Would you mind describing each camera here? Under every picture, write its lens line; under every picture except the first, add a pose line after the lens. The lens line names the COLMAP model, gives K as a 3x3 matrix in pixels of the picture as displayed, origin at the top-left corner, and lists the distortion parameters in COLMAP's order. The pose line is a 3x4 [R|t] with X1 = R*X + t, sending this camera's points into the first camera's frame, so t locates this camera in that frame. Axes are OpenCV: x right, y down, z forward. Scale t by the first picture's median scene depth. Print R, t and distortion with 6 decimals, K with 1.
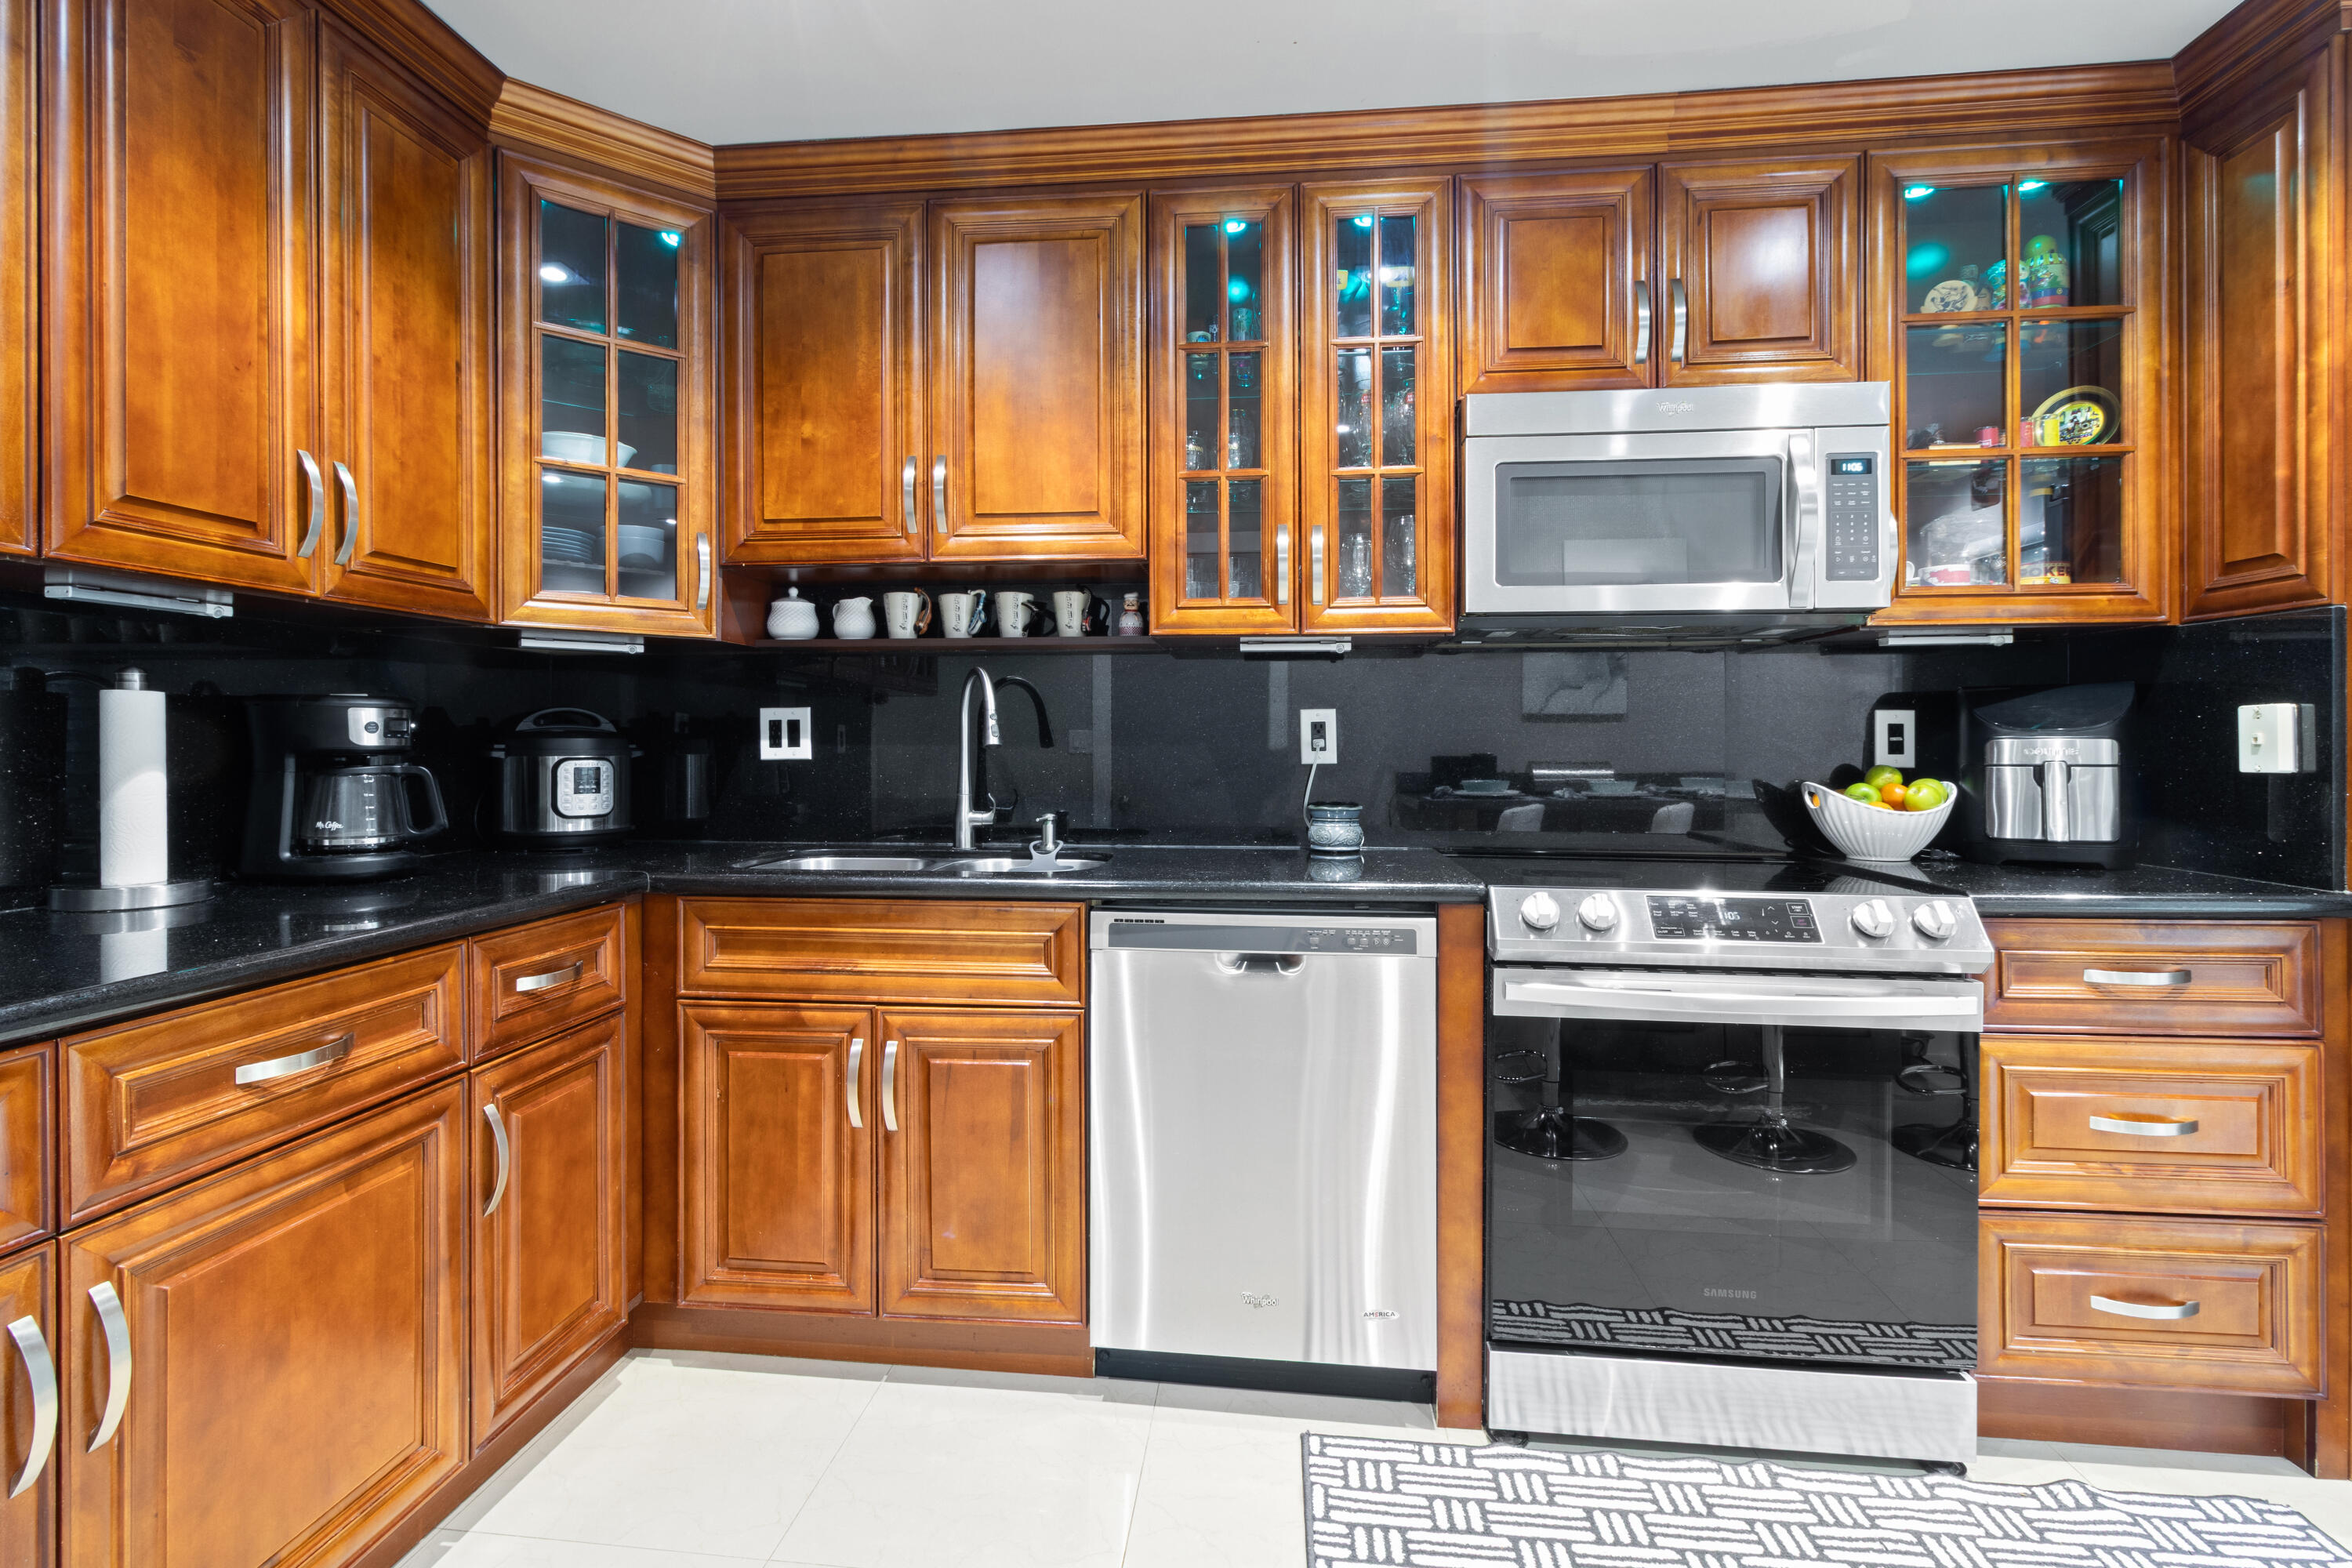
lens RADIAL K [[1107.5, 0, 1176.1], [0, 1107.5, 740.6], [0, 0, 1]] dist [0.003916, 0.000317]
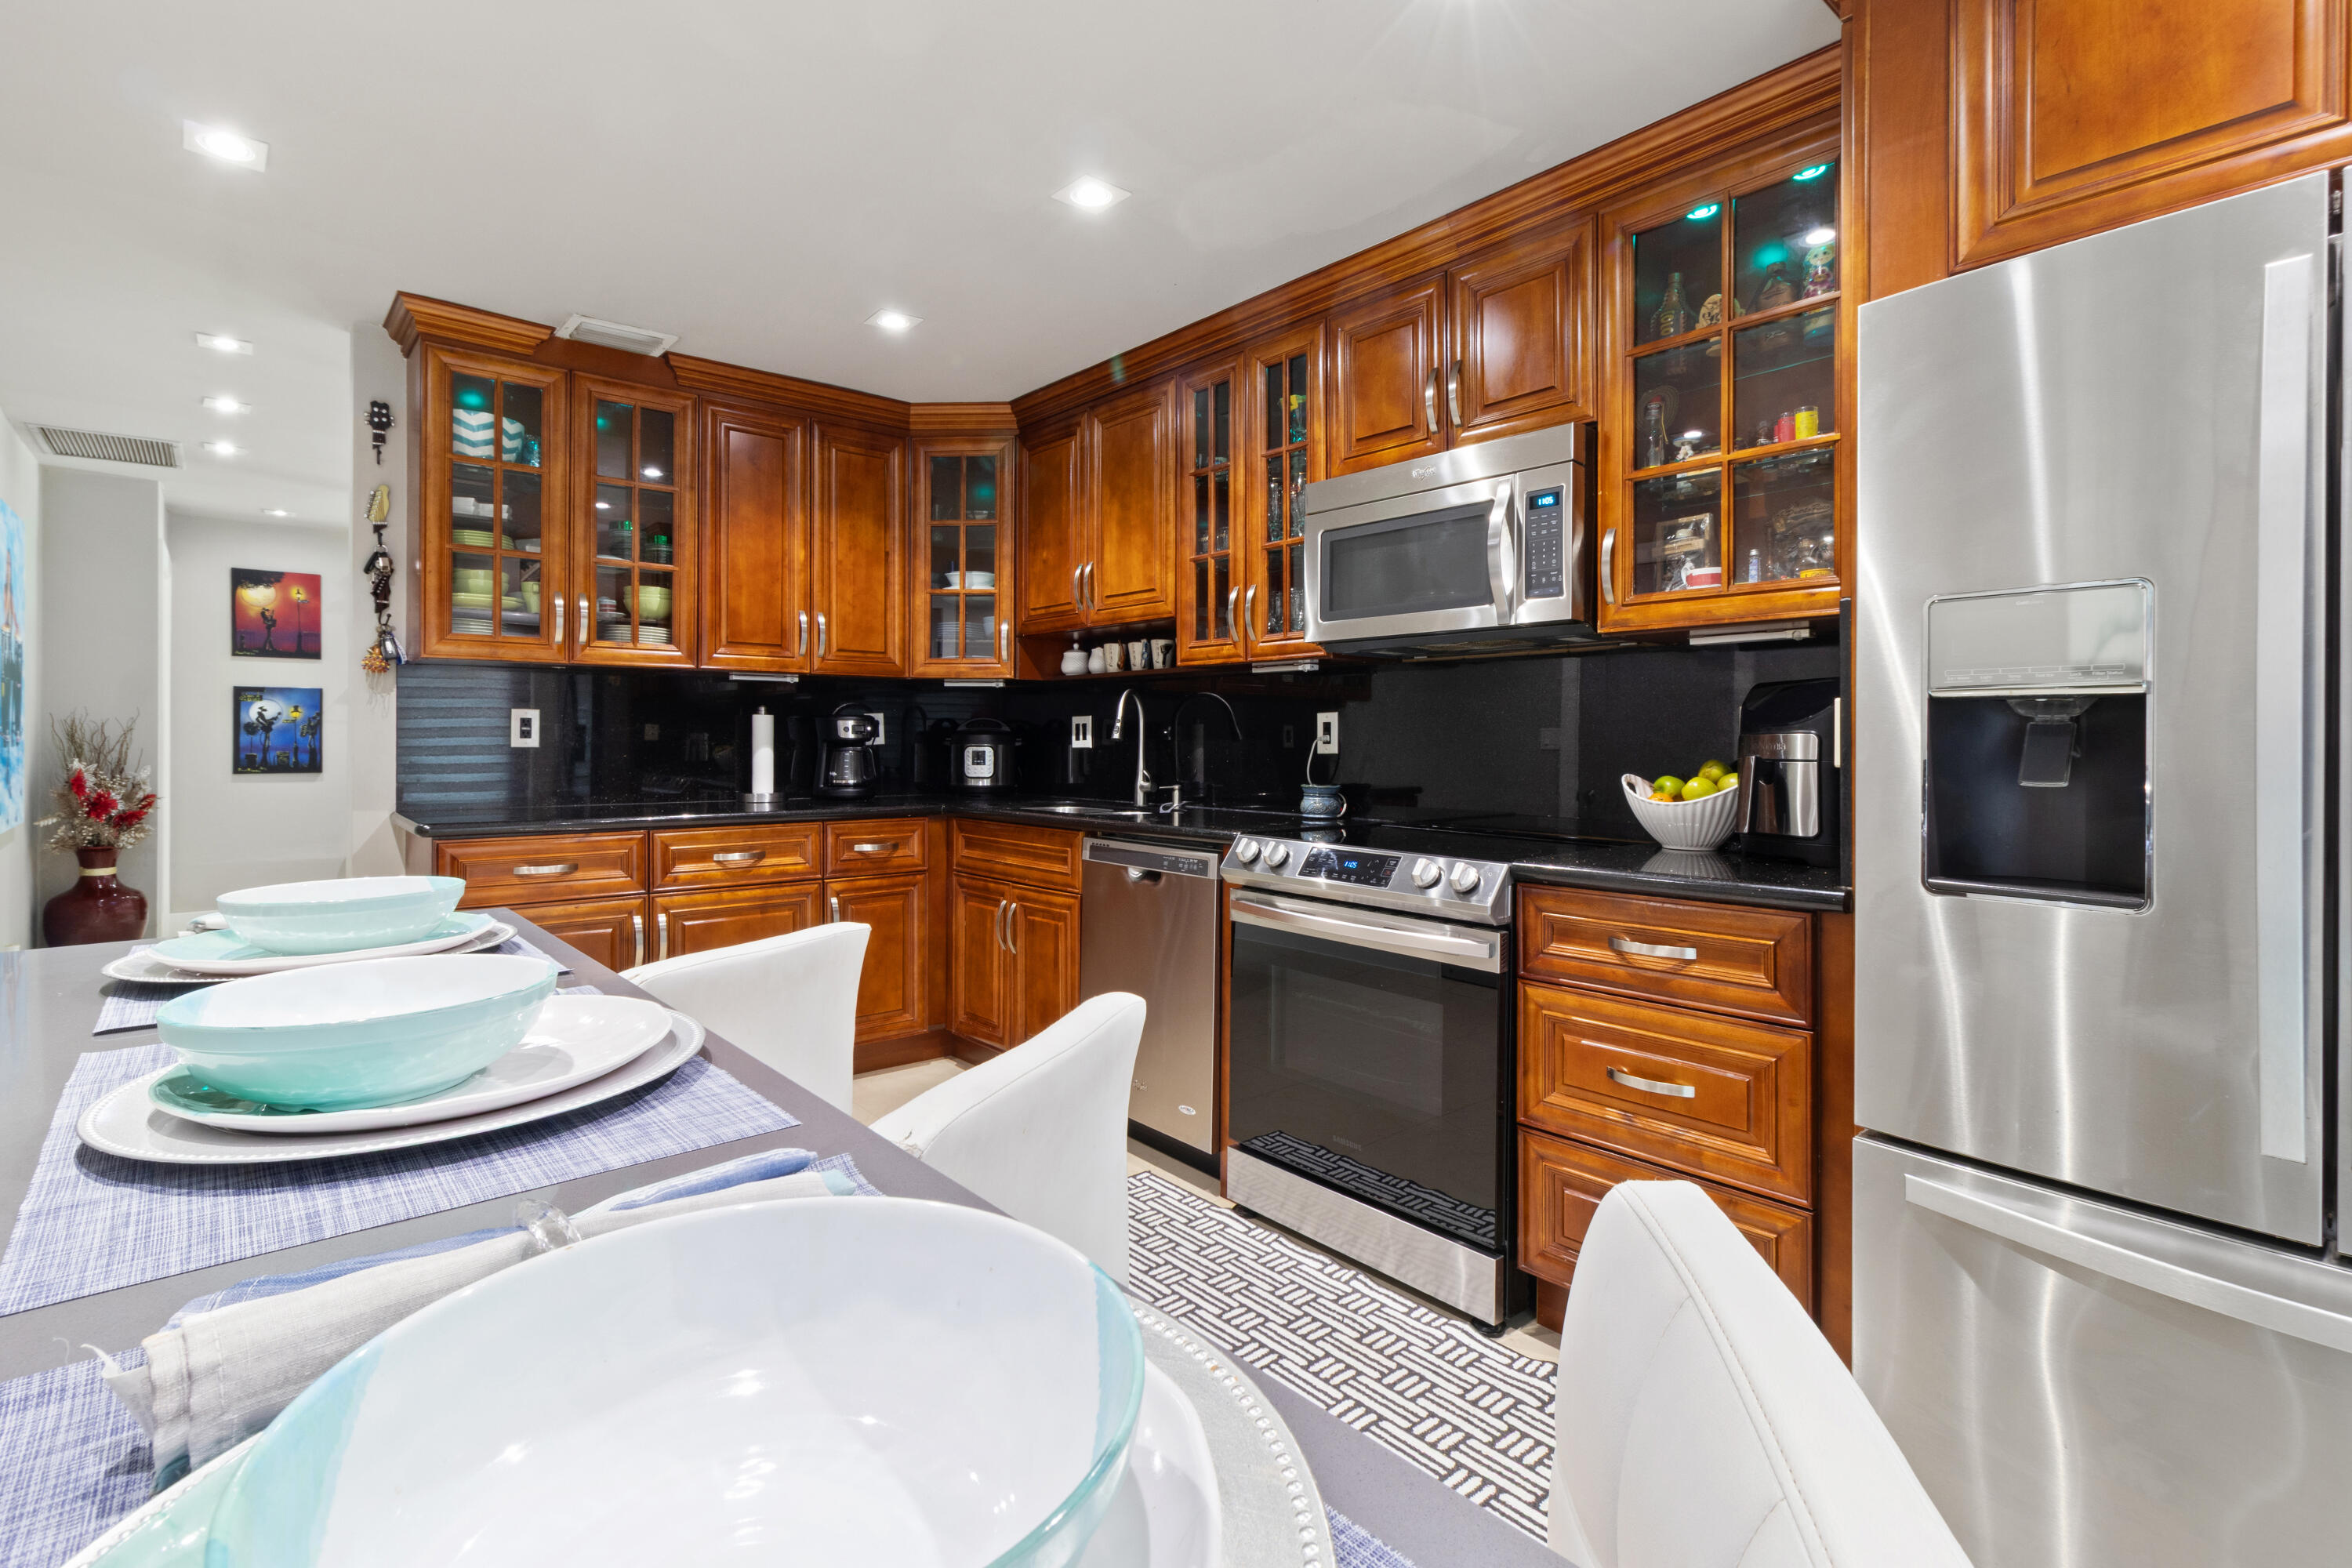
lens RADIAL K [[1107.5, 0, 1176.1], [0, 1107.5, 740.6], [0, 0, 1]] dist [0.003916, 0.000317]
pose [[0.721344, 0.003349, -0.692569, 1.136702], [-0.003206, 0.999994, 0.001497, 0.004610], [0.692570, 0.001141, 0.721350, -0.107780]]
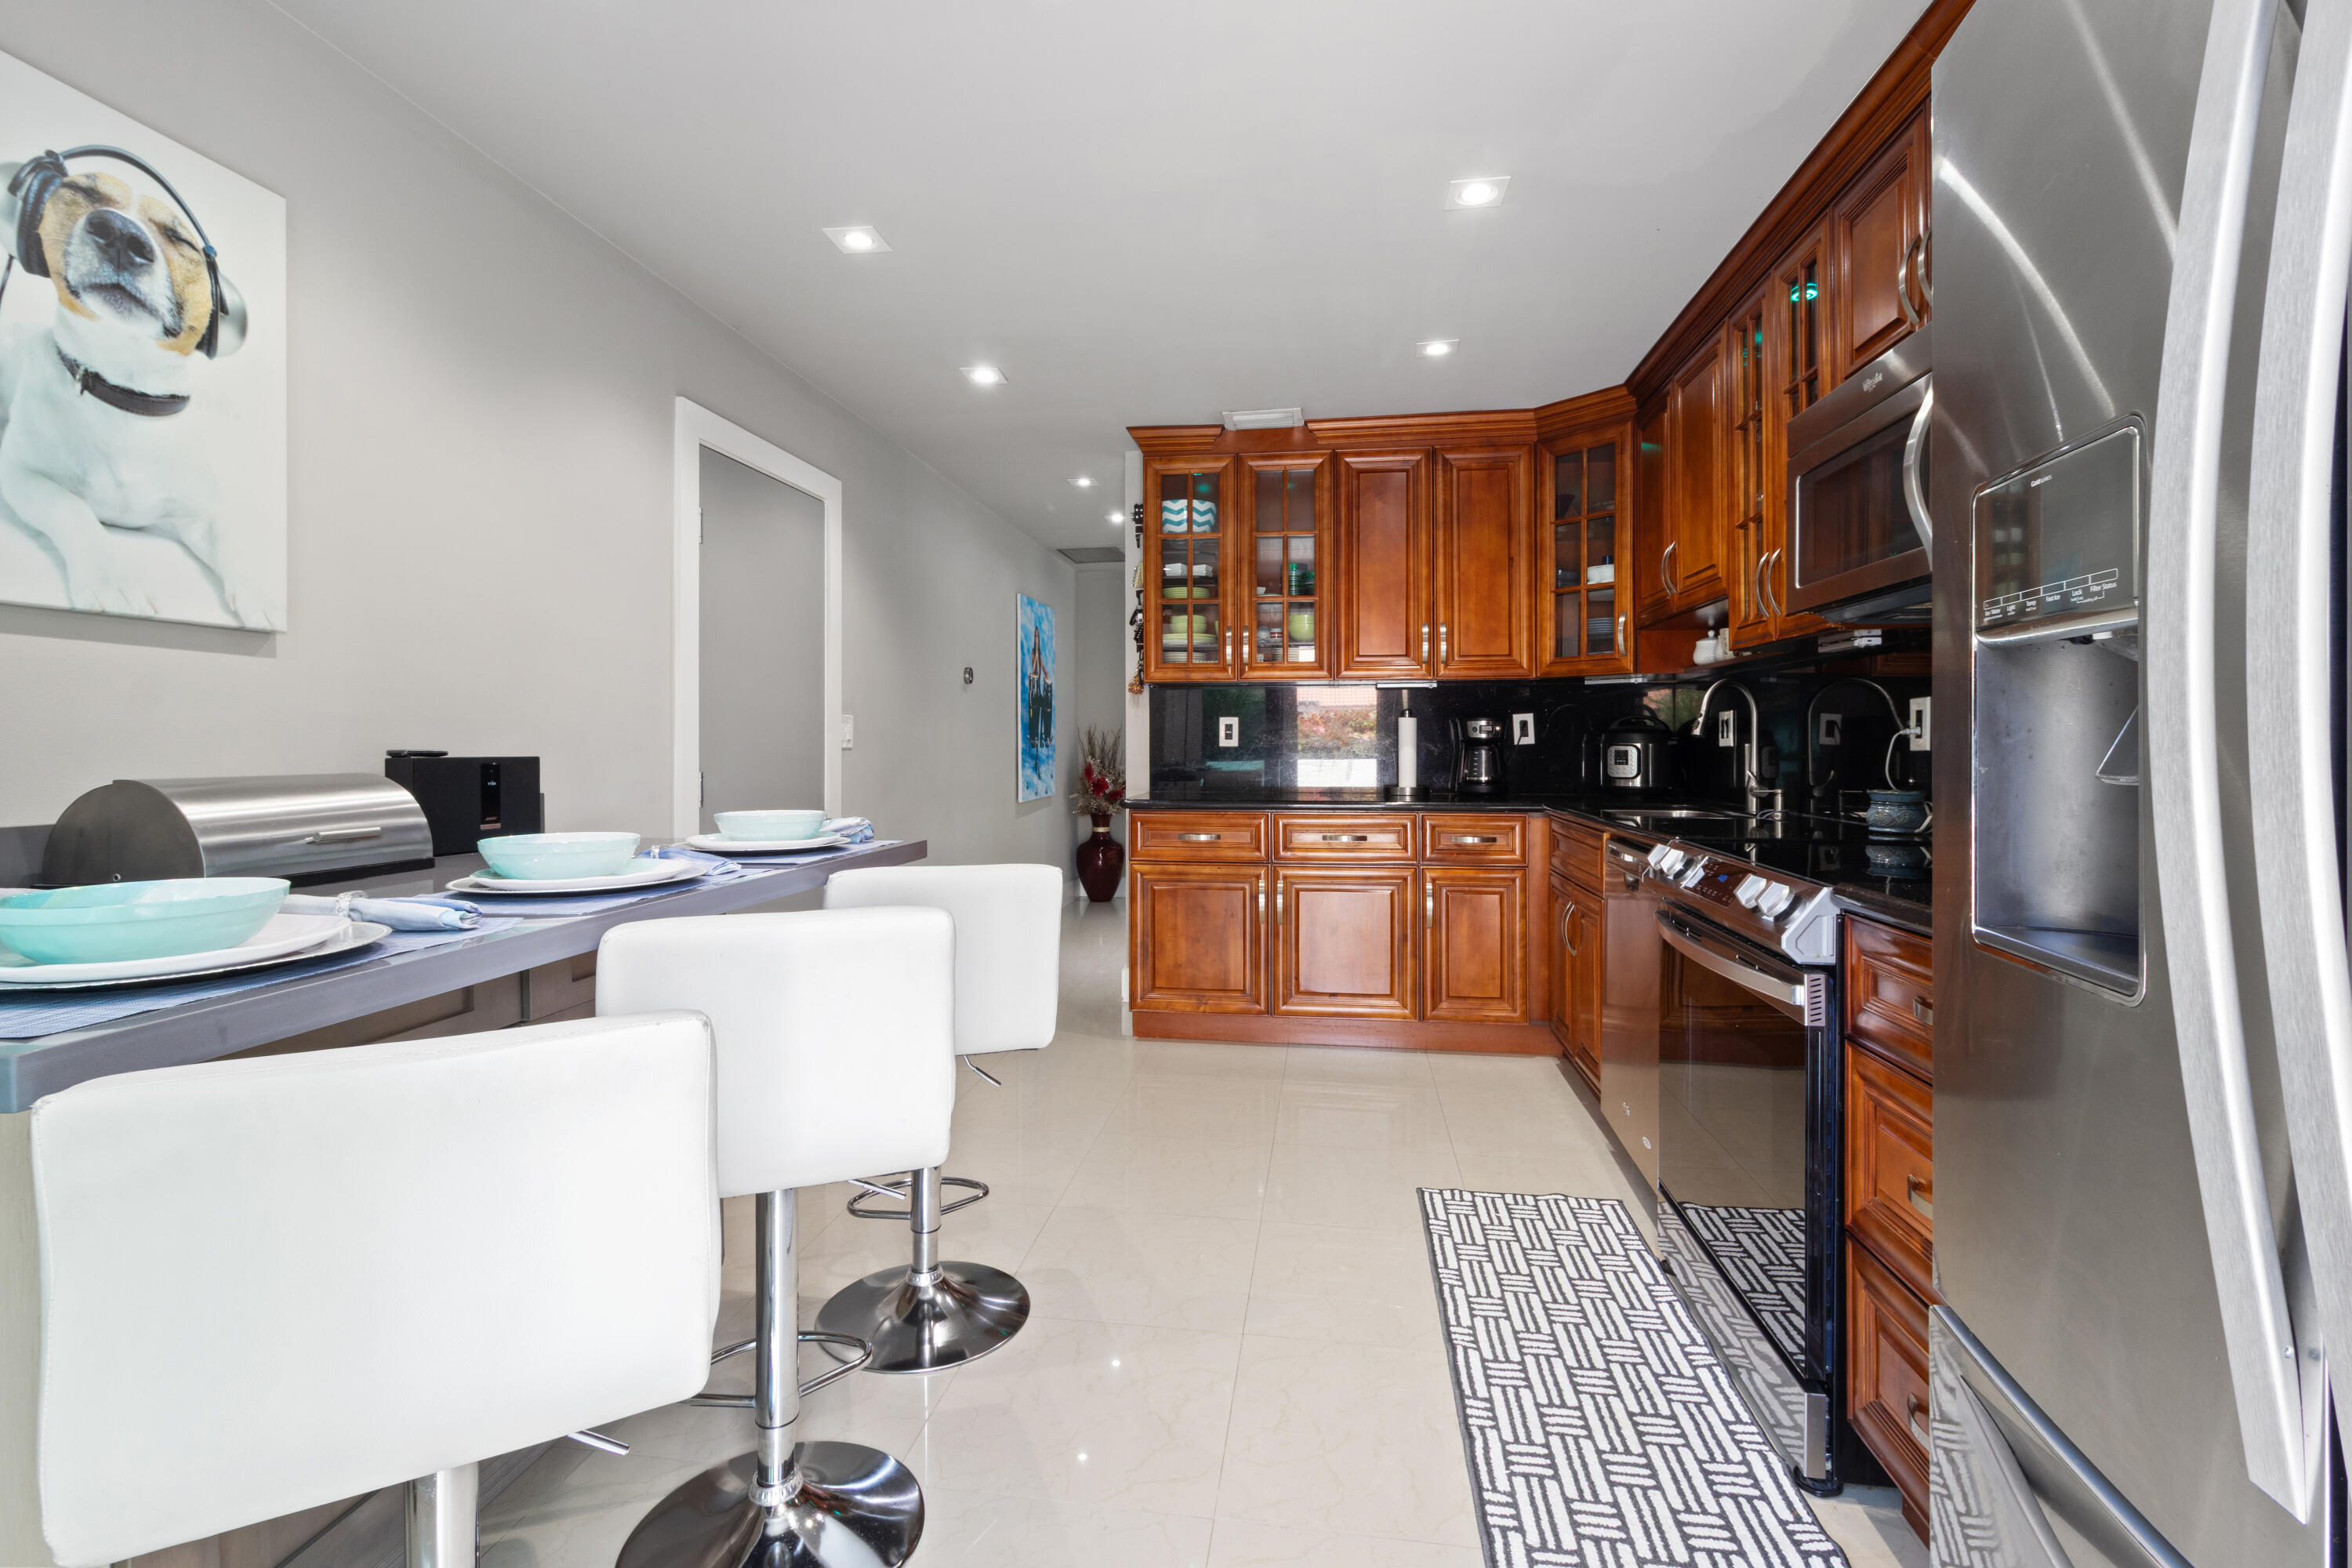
lens RADIAL K [[1107.5, 0, 1176.1], [0, 1107.5, 740.6], [0, 0, 1]] dist [0.003916, 0.000317]
pose [[-0.032714, 0.001358, -0.999464, 1.470661], [0.005484, 0.999984, 0.001179, 0.005787], [0.999450, -0.005442, -0.032721, 0.413697]]
